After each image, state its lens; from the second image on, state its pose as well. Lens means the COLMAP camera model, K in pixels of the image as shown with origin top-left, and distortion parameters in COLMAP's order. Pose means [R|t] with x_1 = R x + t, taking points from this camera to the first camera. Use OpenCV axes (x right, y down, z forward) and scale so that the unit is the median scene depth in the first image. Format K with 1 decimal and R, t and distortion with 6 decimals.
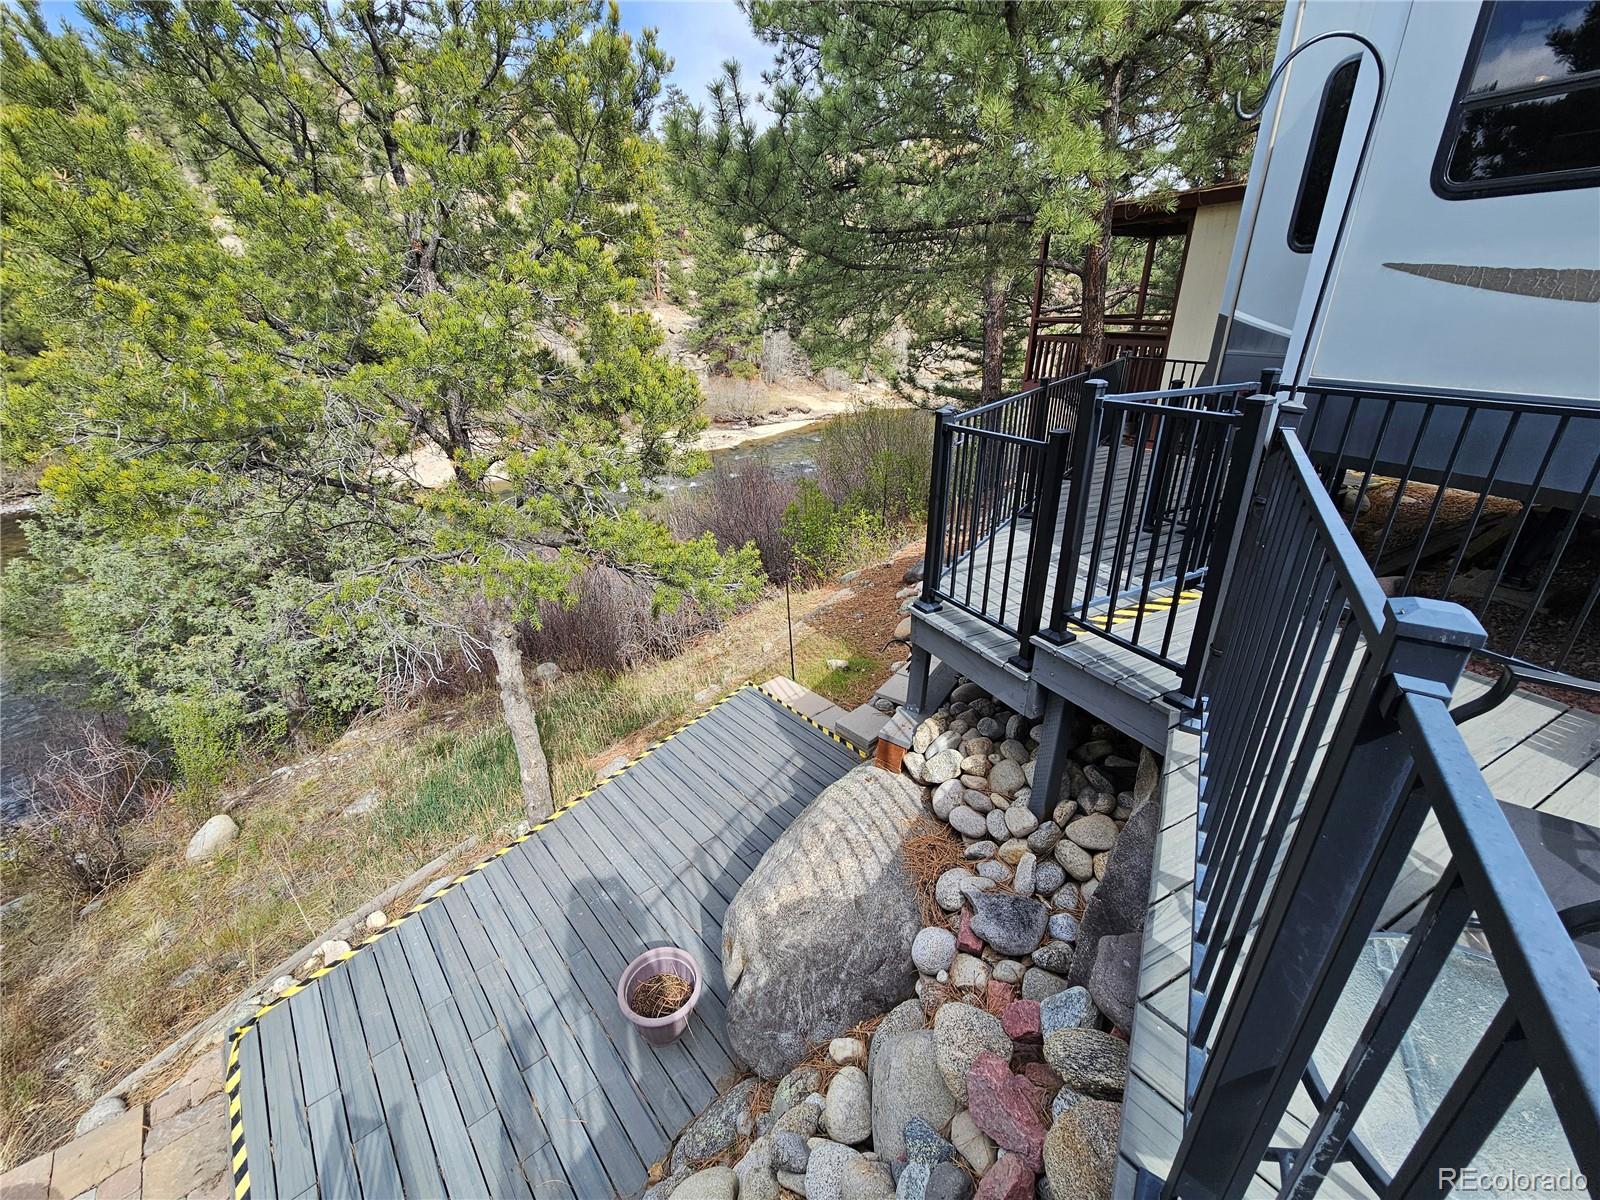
lens RADIAL K [[657.2, 0, 796.4], [0, 657.2, 603.0], [0, 0, 1]] dist [-0.002233, -0.000259]
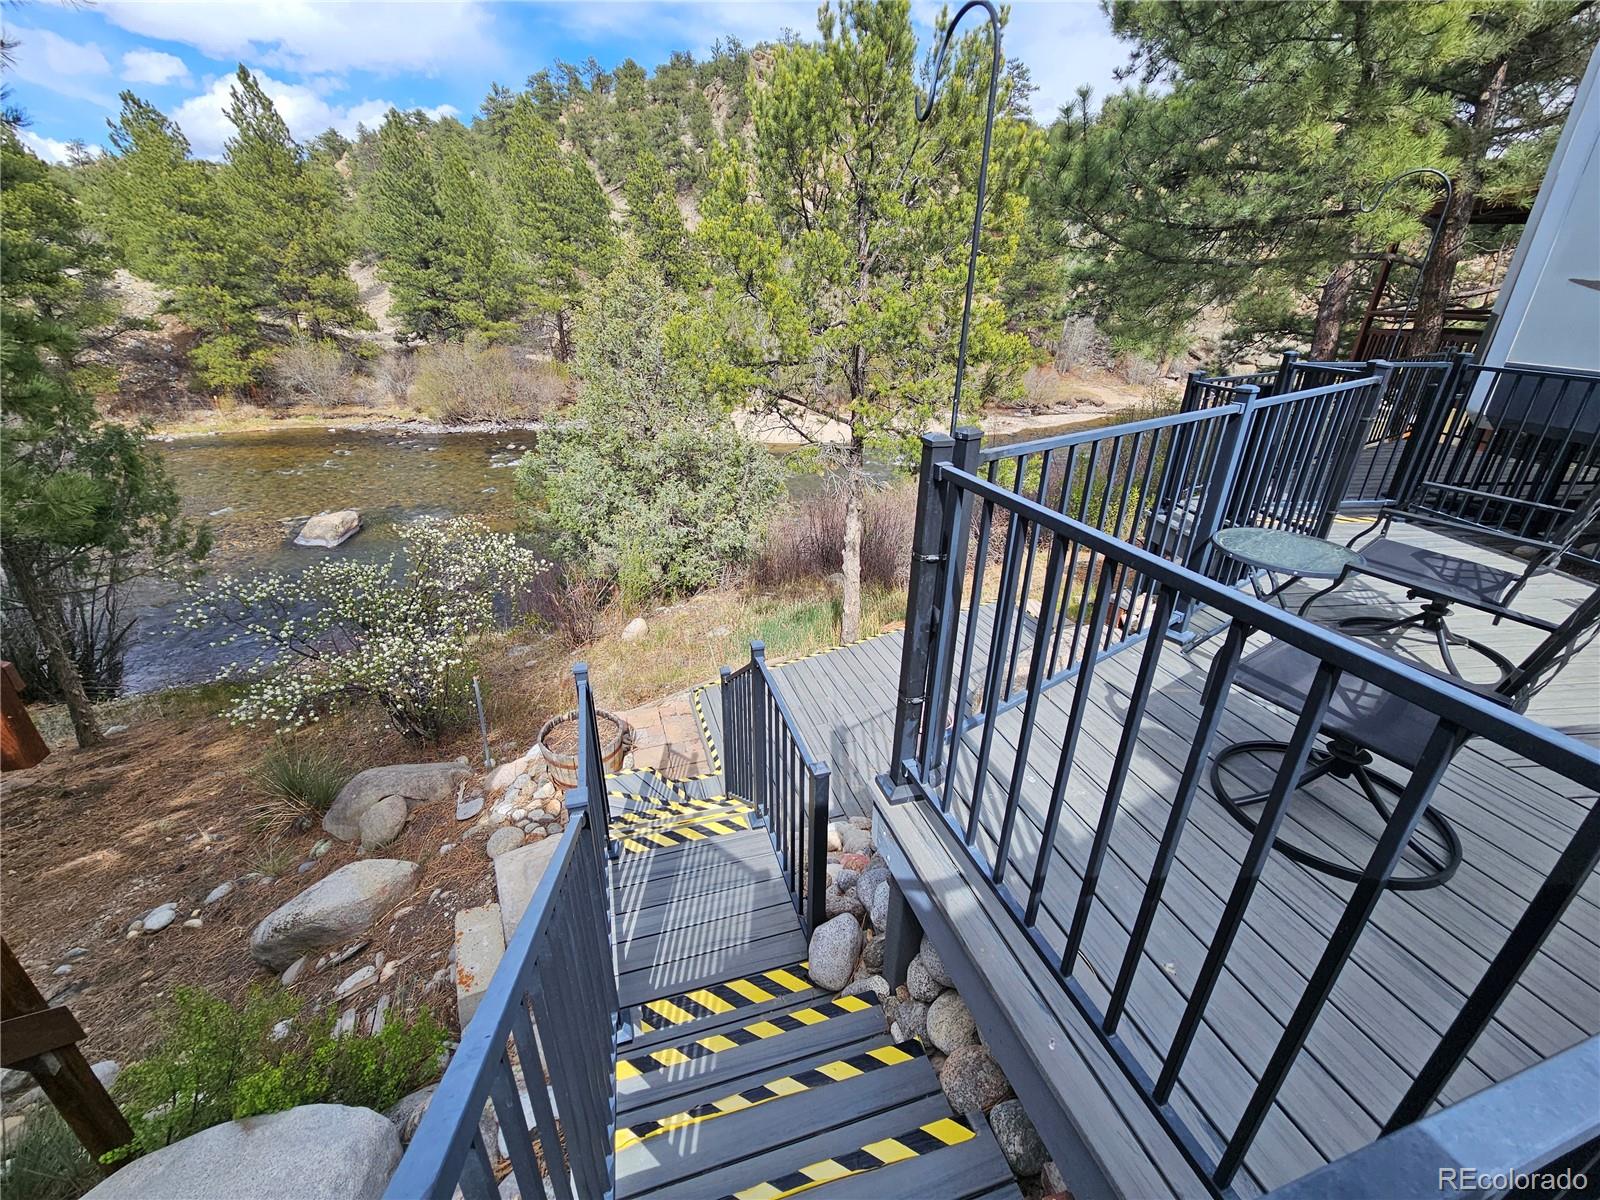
lens RADIAL K [[657.2, 0, 796.9], [0, 657.2, 596.4], [0, 0, 1]] dist [-0.002233, -0.000259]
pose [[0.918081, 0.178086, -0.354136, 0.004006], [-0.173194, 0.983825, 0.045744, 0.081025], [0.356554, 0.019338, 0.934075, -0.192813]]
